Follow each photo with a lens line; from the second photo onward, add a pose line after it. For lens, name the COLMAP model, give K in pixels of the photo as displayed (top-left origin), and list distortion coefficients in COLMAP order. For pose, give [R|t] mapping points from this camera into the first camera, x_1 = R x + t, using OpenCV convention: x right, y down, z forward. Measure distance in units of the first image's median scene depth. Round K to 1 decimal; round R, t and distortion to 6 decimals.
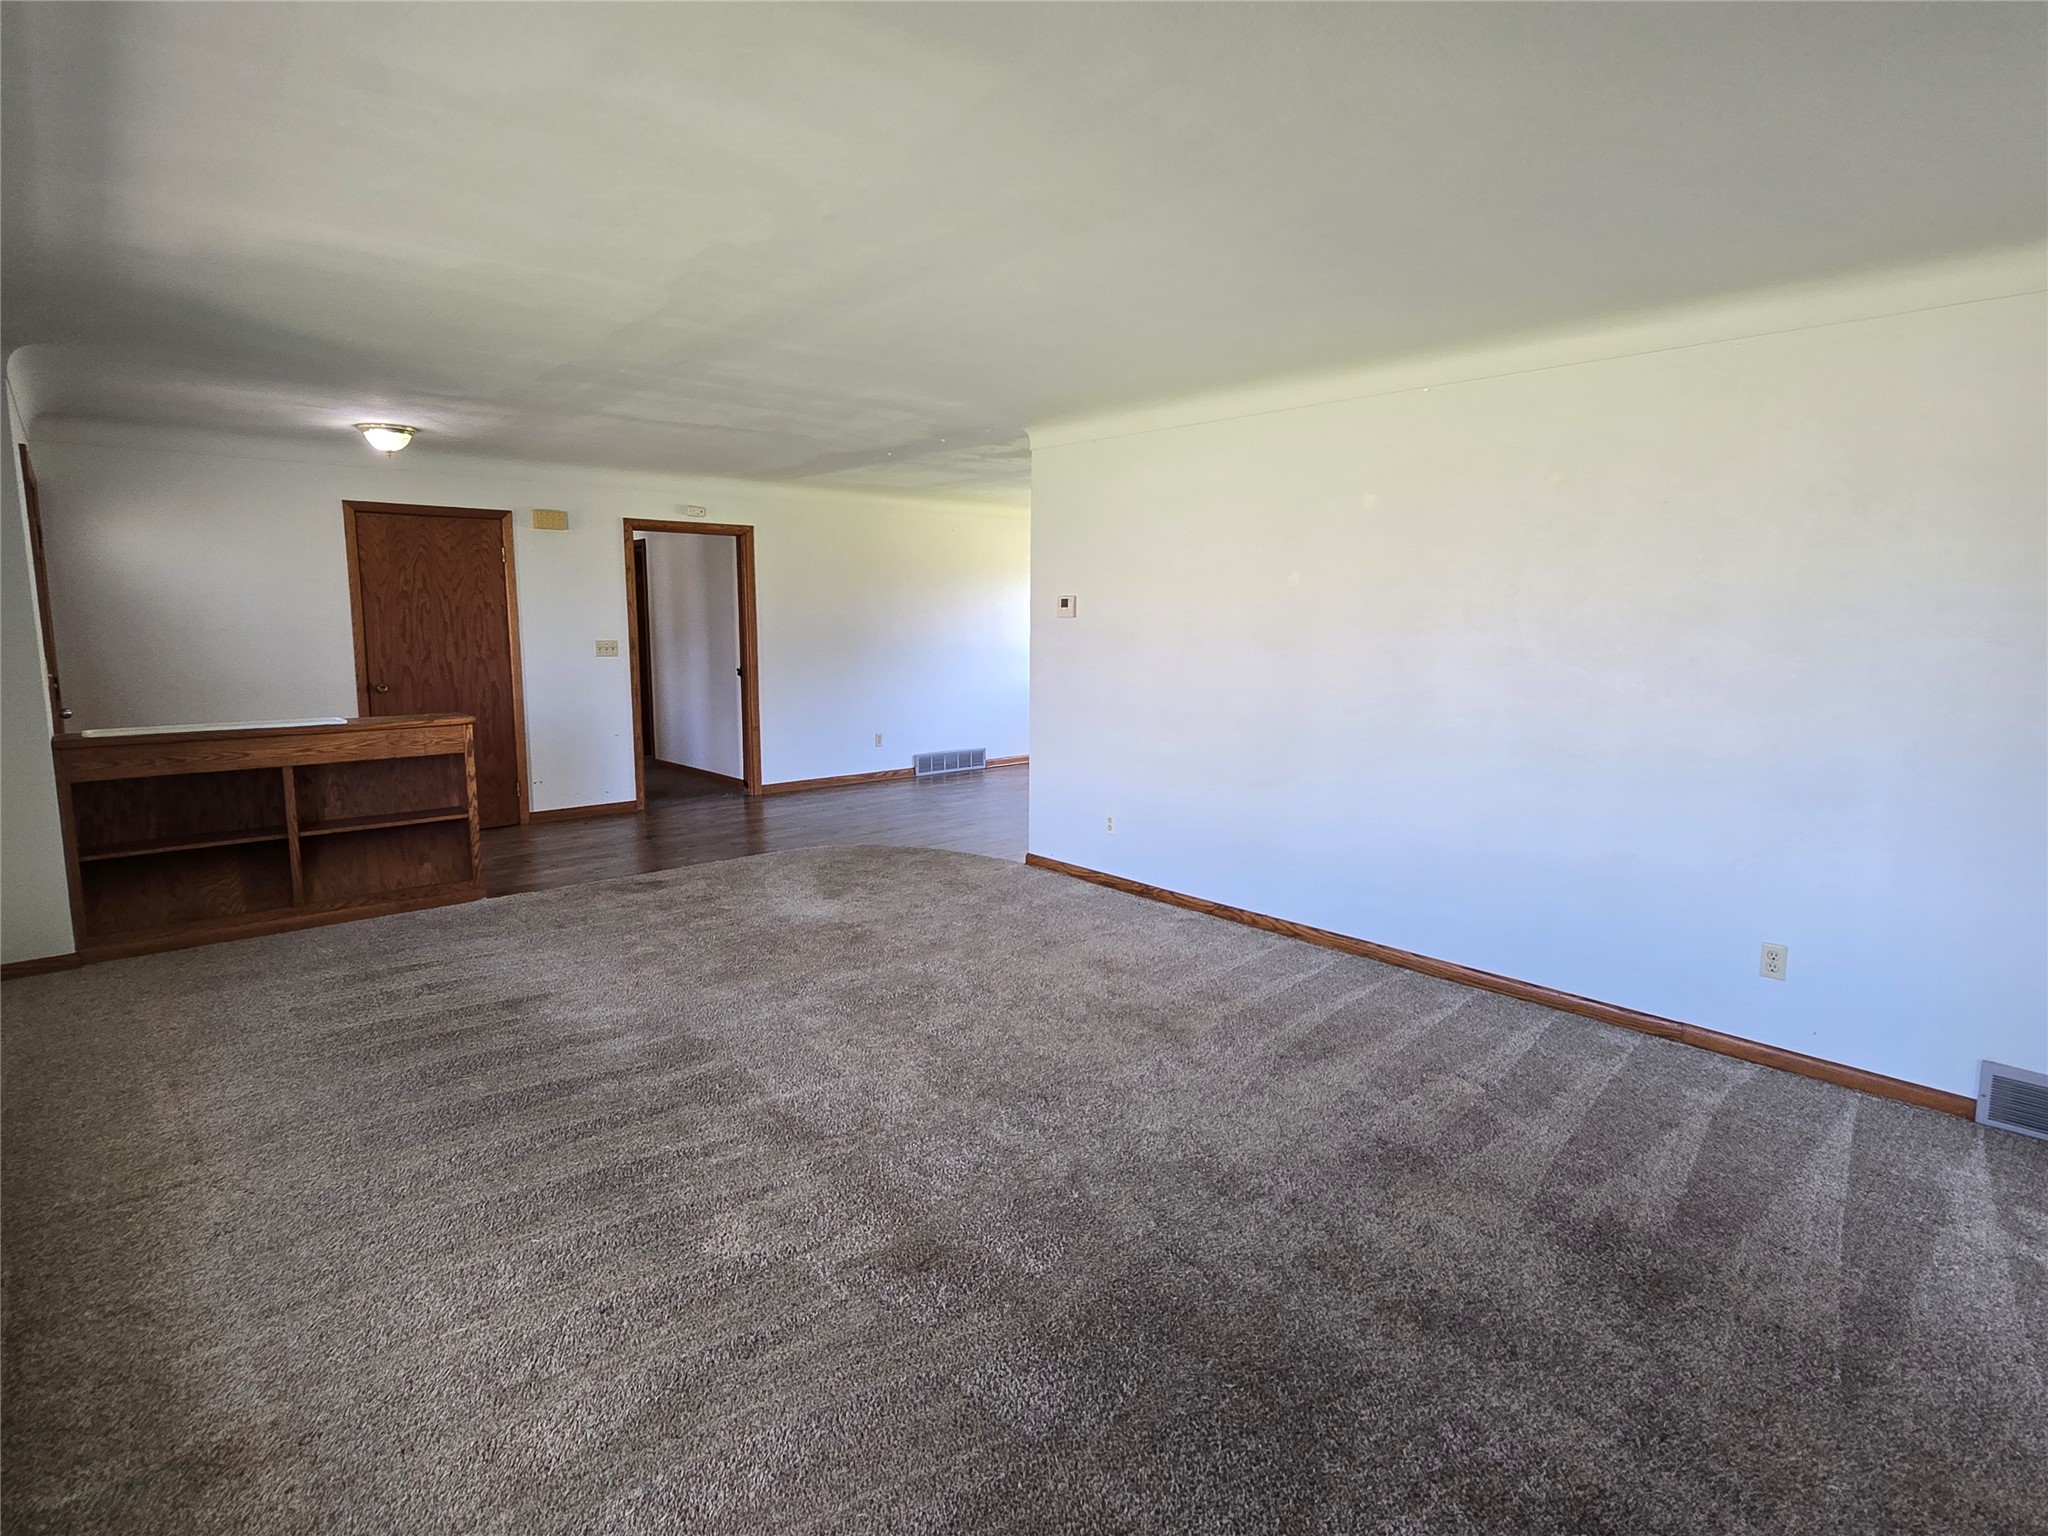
lens RADIAL K [[1059.3, 0, 1035.7], [0, 1059.3, 769.6], [0, 0, 1]] dist [-0.009981, 0.002256]
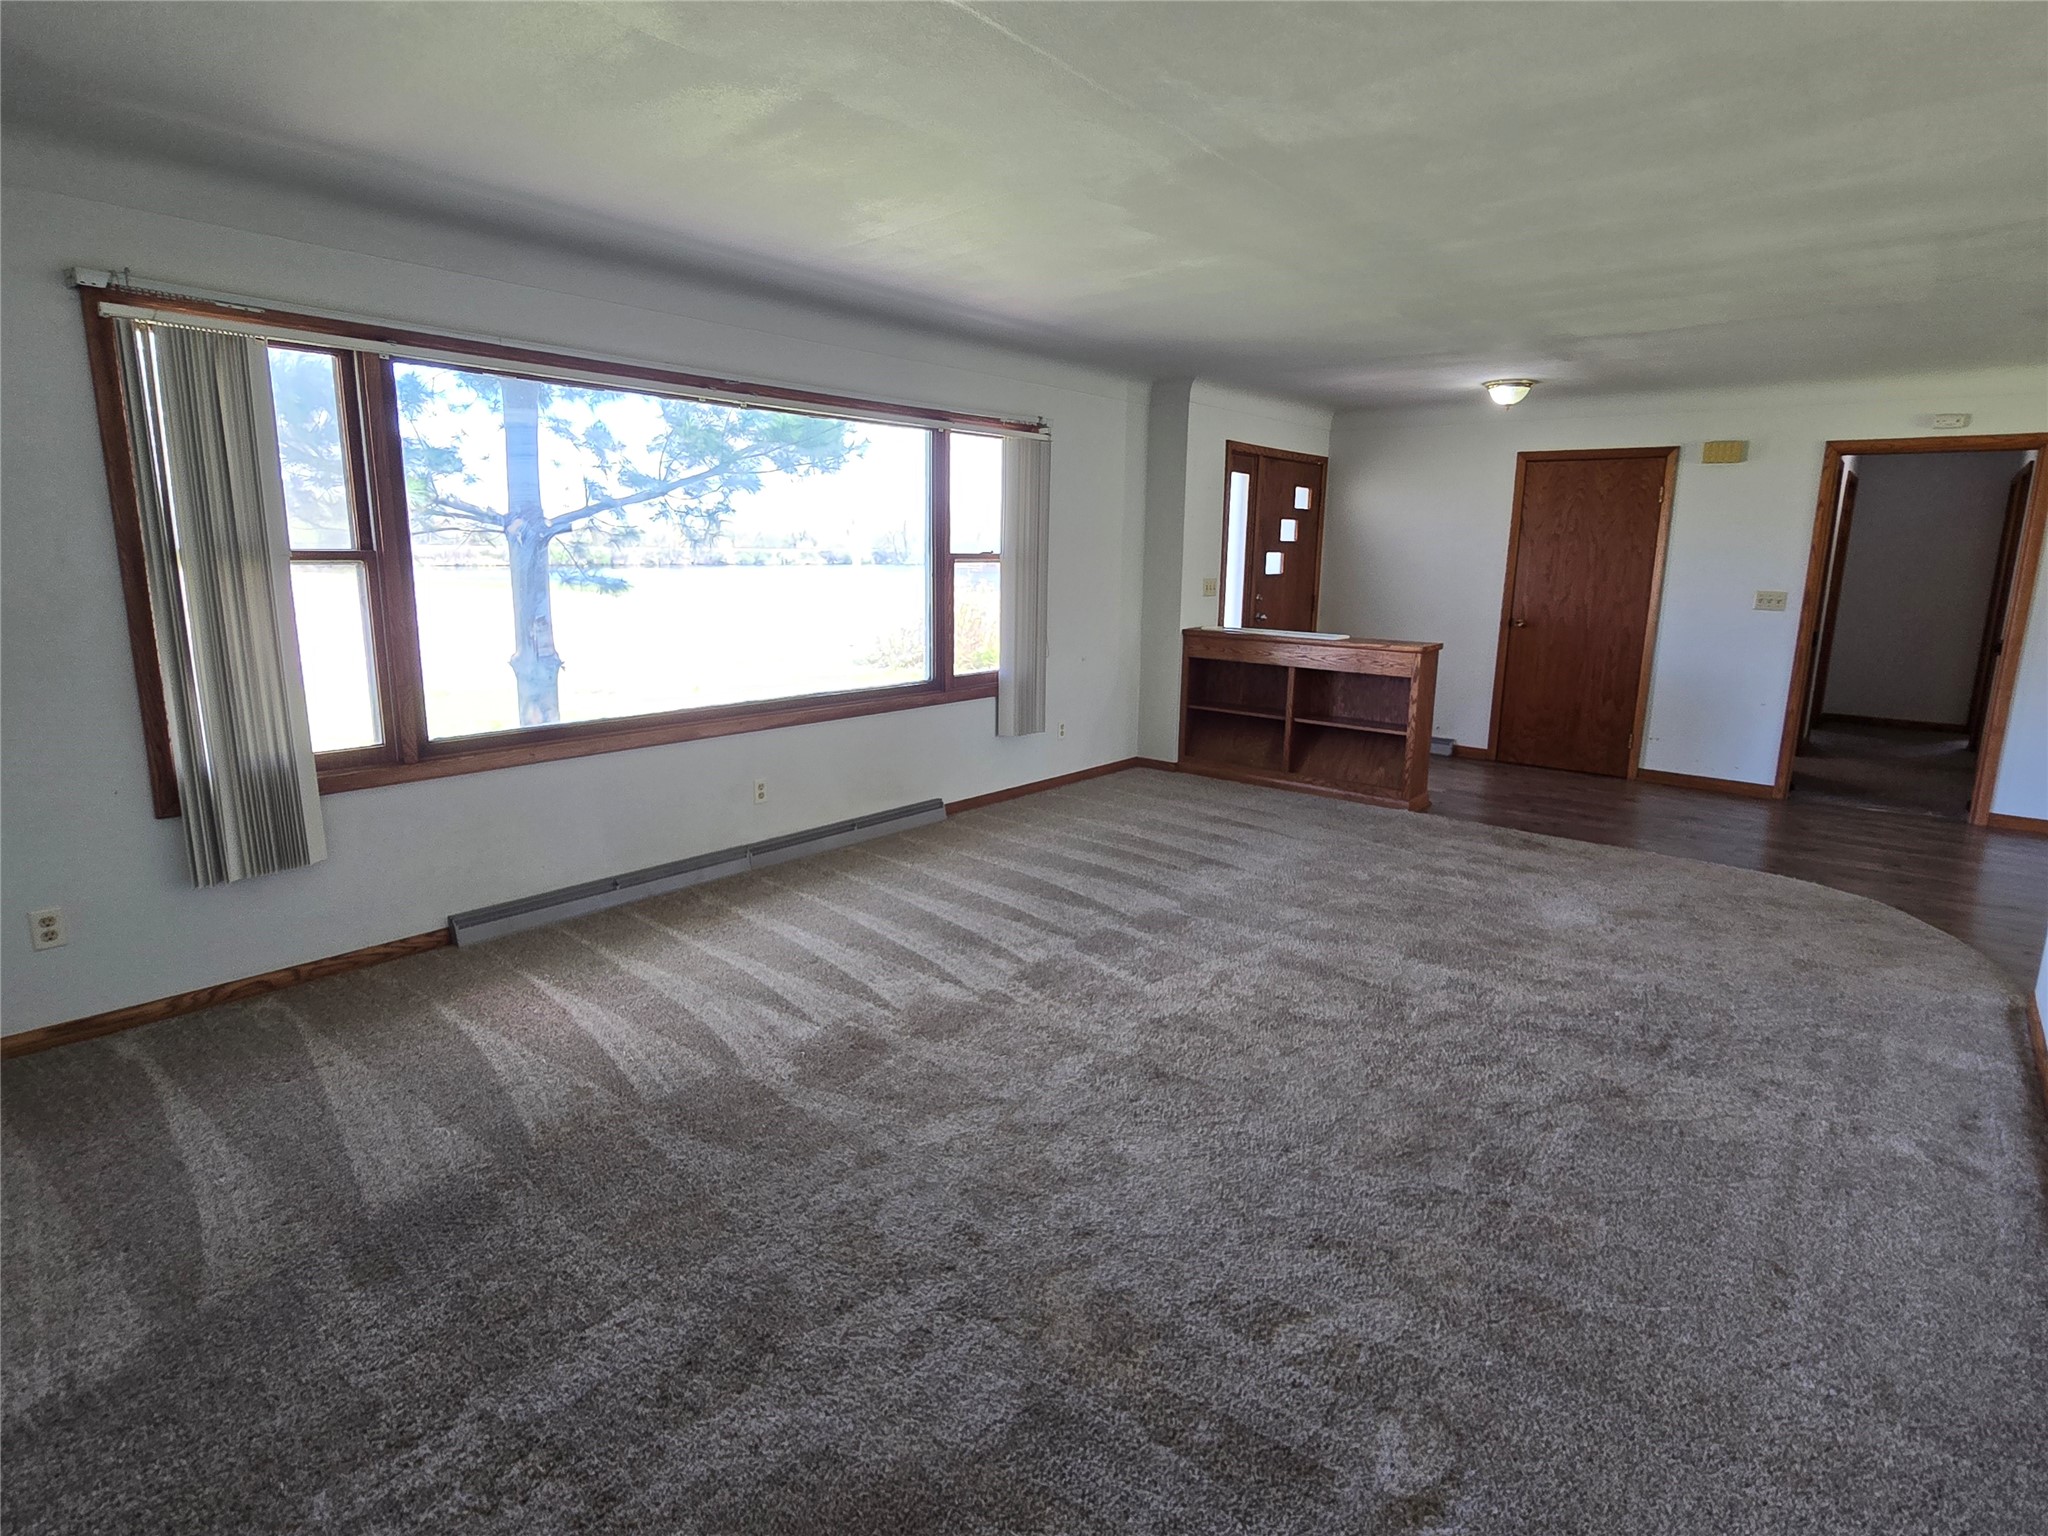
lens RADIAL K [[1059.3, 0, 1039.8], [0, 1059.3, 764.5], [0, 0, 1]] dist [-0.009981, 0.002256]
pose [[0.135247, 0.198082, -0.970810, 0.411717], [-0.159314, 0.971411, 0.176010, -0.049025], [0.977920, 0.130859, 0.162938, 0.353310]]
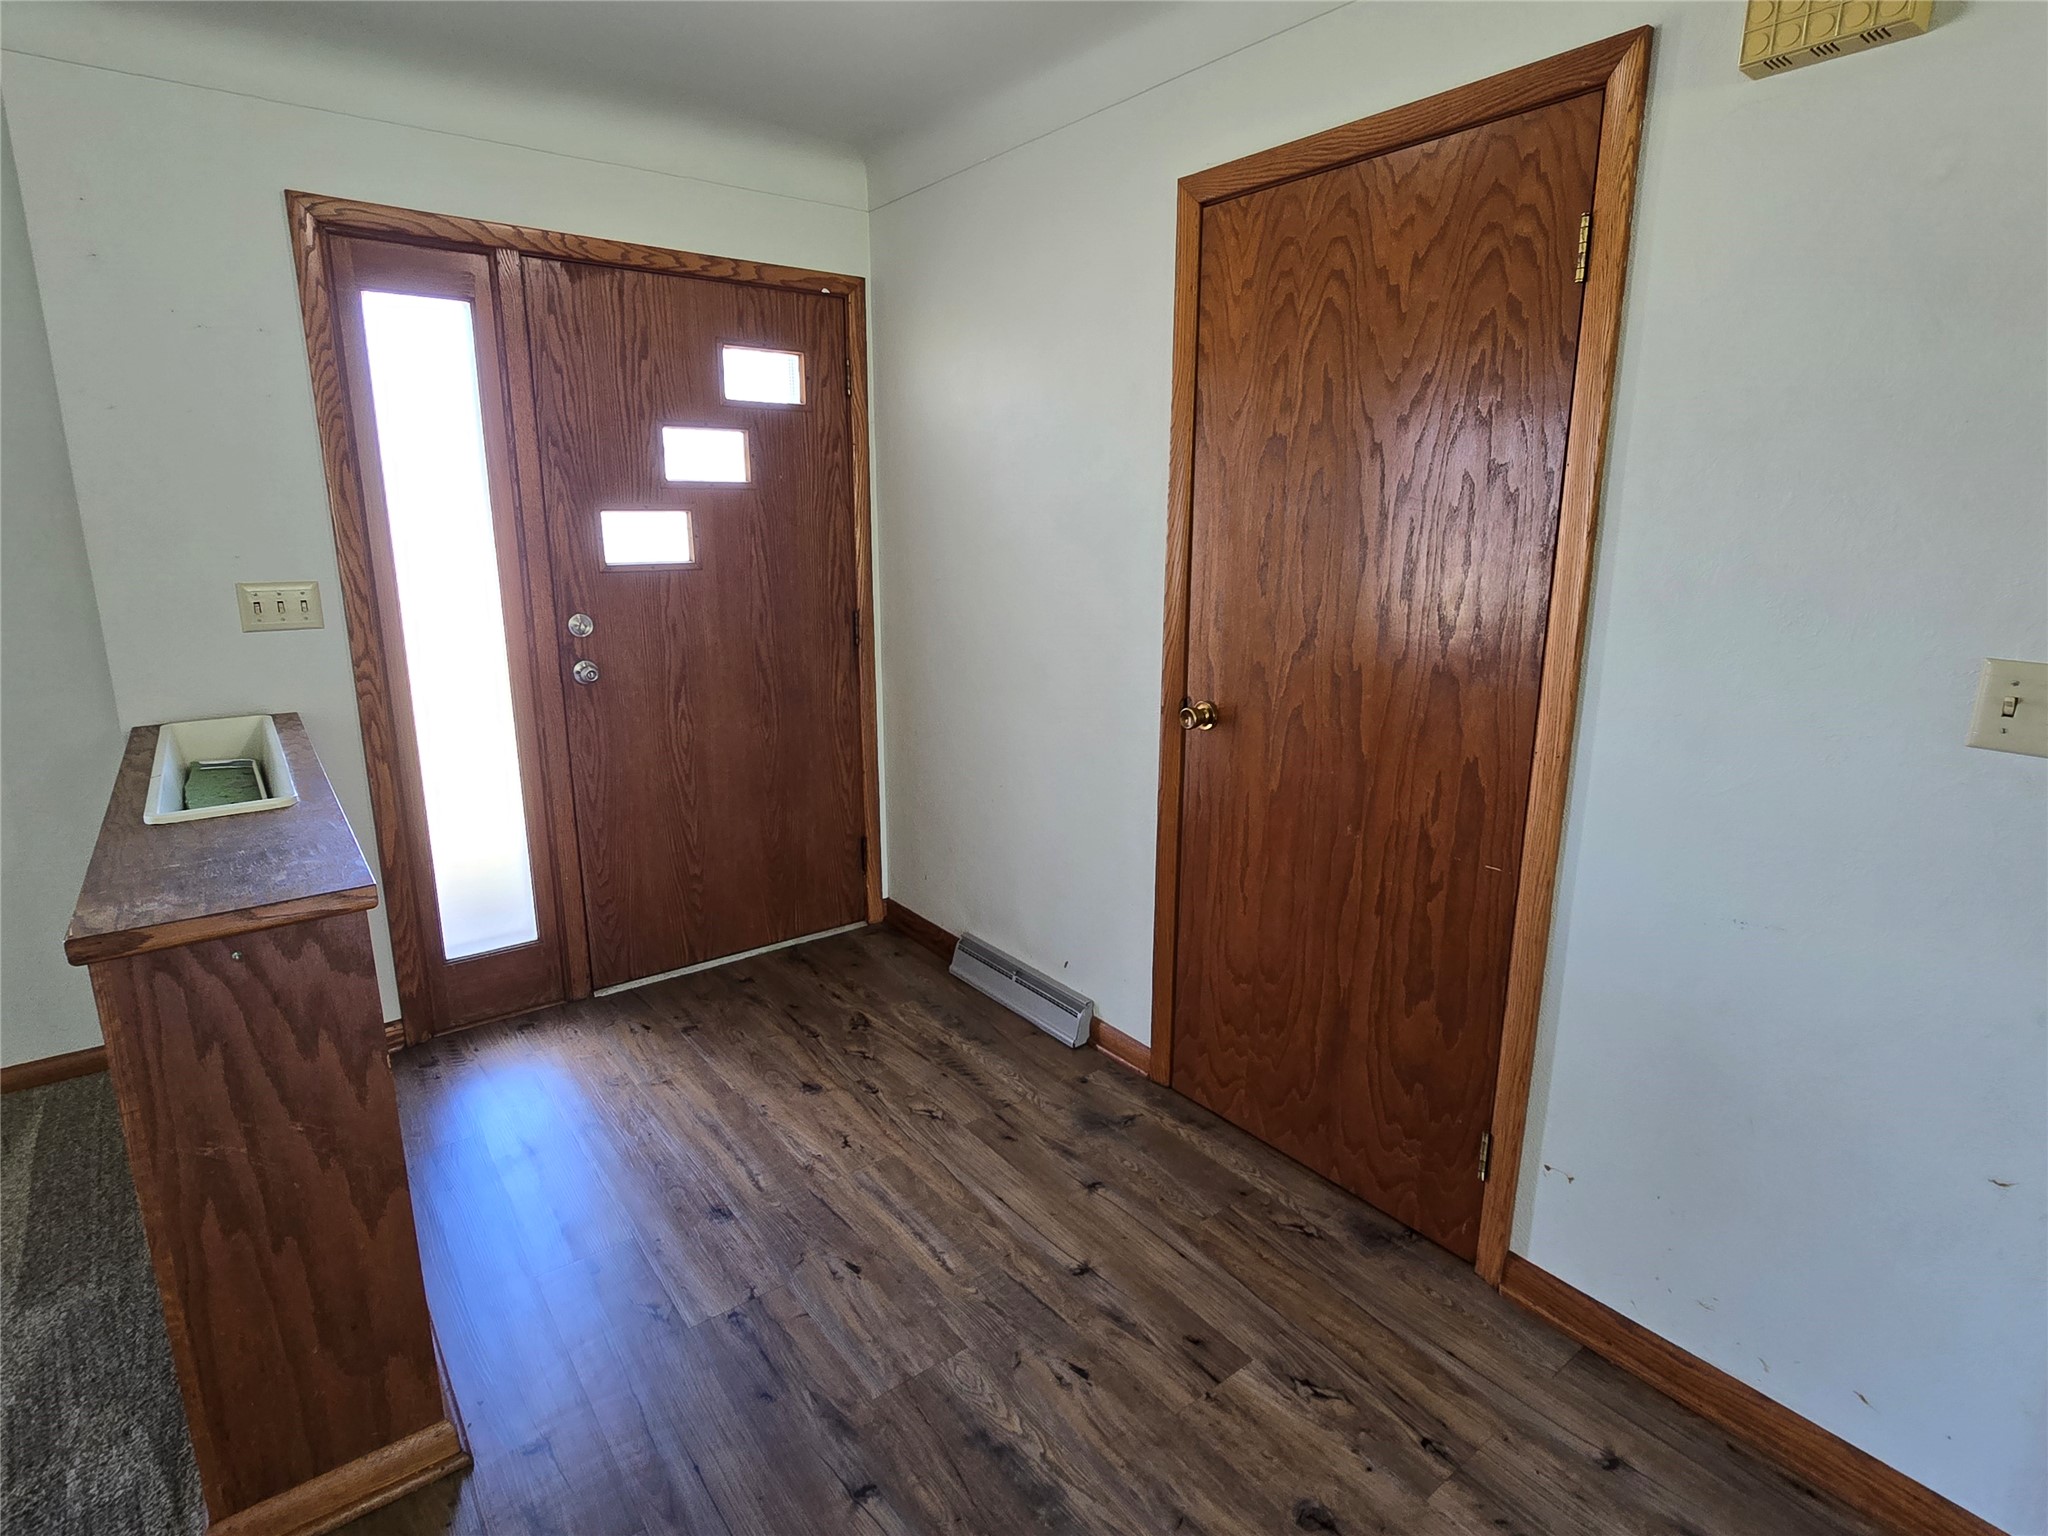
lens RADIAL K [[1059.3, 0, 1033.1], [0, 1059.3, 763.2], [0, 0, 1]] dist [-0.009981, 0.002256]
pose [[-0.083627, 0.218833, -0.972172, -0.257035], [-0.154158, 0.961004, 0.229580, -0.137140], [0.984501, 0.169067, -0.046631, 0.967320]]
